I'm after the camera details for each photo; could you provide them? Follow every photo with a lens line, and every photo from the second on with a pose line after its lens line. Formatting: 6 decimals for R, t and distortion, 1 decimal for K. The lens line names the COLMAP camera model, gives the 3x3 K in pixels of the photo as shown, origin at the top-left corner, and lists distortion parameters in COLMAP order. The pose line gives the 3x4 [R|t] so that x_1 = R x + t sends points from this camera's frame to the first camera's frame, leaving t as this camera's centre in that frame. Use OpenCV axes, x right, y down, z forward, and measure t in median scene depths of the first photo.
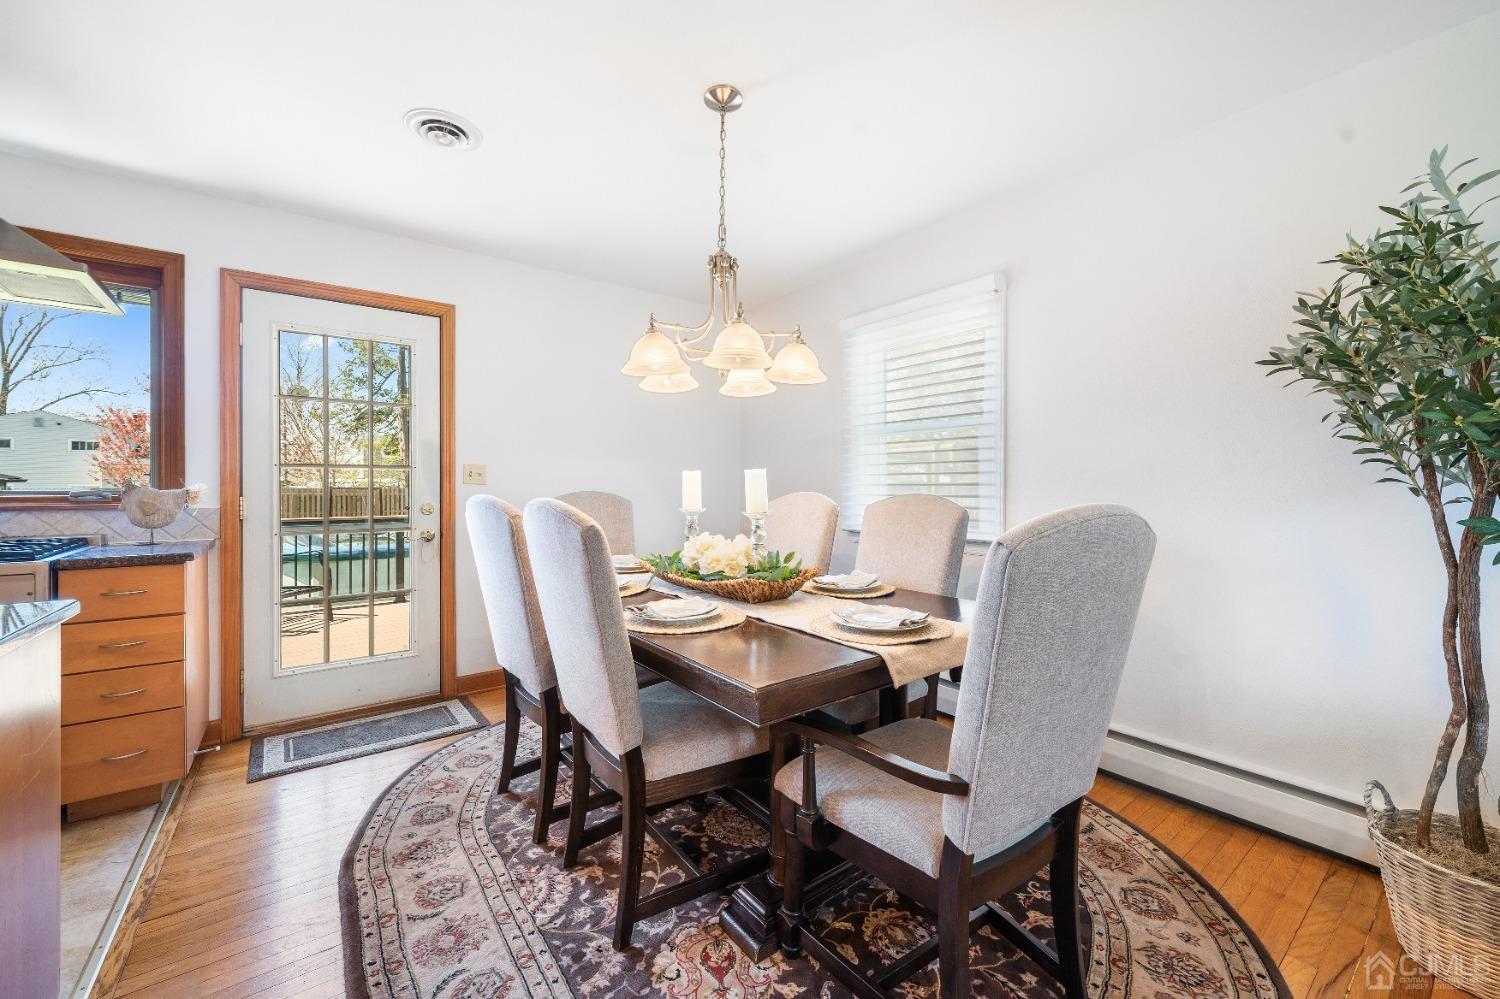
lens RADIAL K [[593.2, 0, 750.5], [0, 593.2, 493.0], [0, 0, 1]] dist [0.006872, -0.001187]
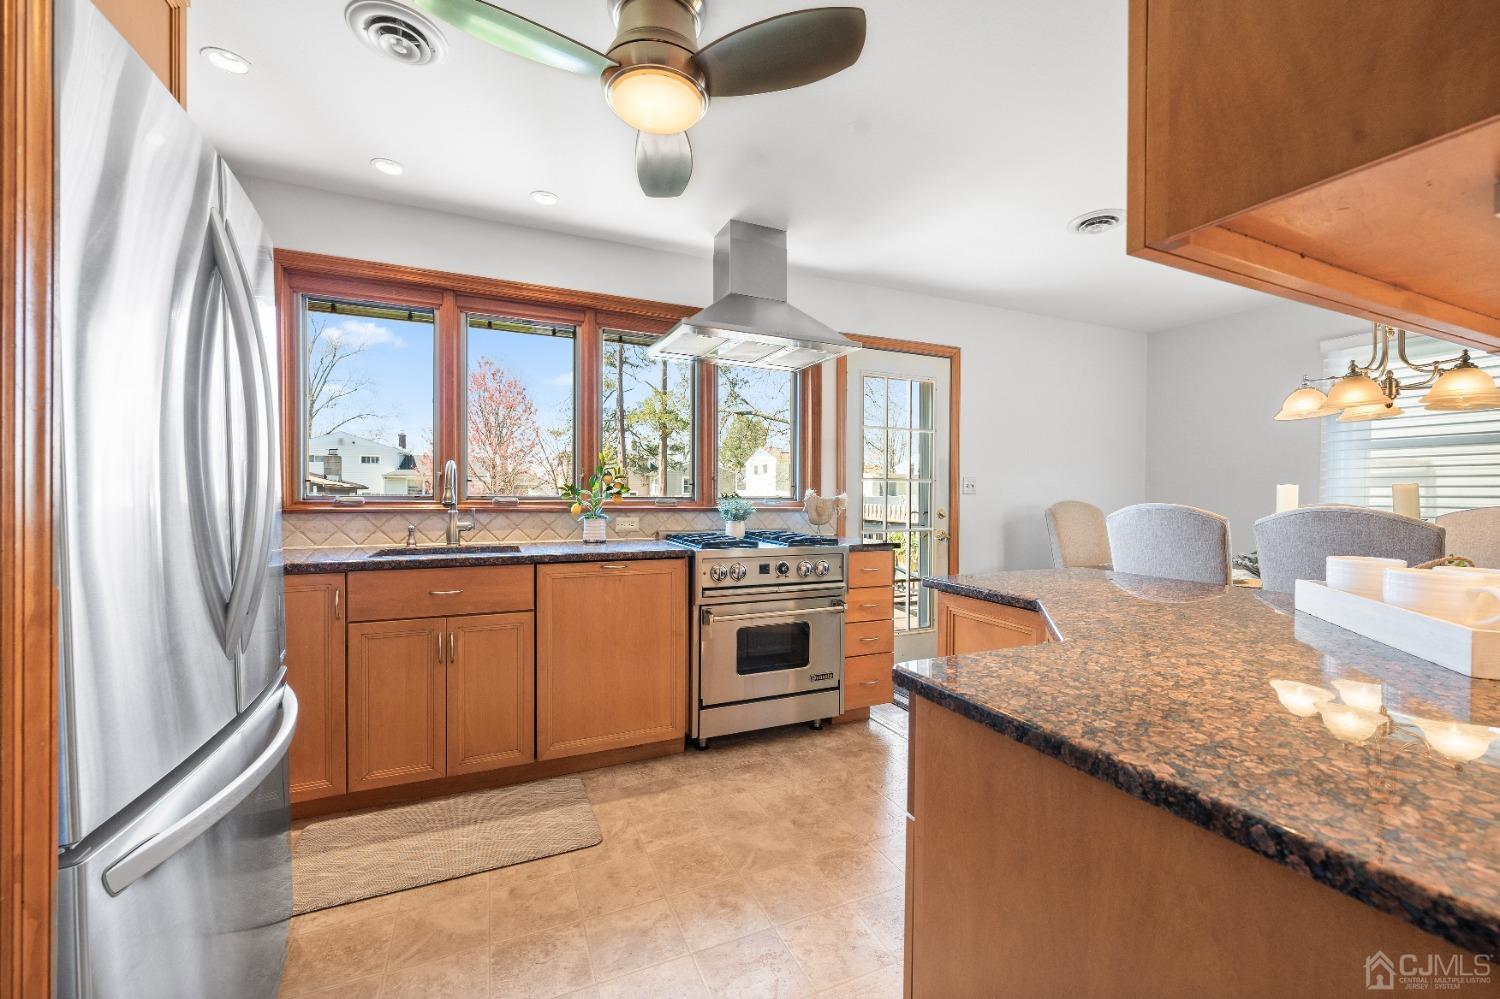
lens RADIAL K [[593.2, 0, 757.3], [0, 593.2, 504.5], [0, 0, 1]] dist [0.006872, -0.001187]
pose [[0.973614, 0.011309, -0.227923, -0.626528], [-0.010705, 0.999935, 0.003884, 0.005964], [0.227952, -0.001342, 0.973671, -0.285010]]
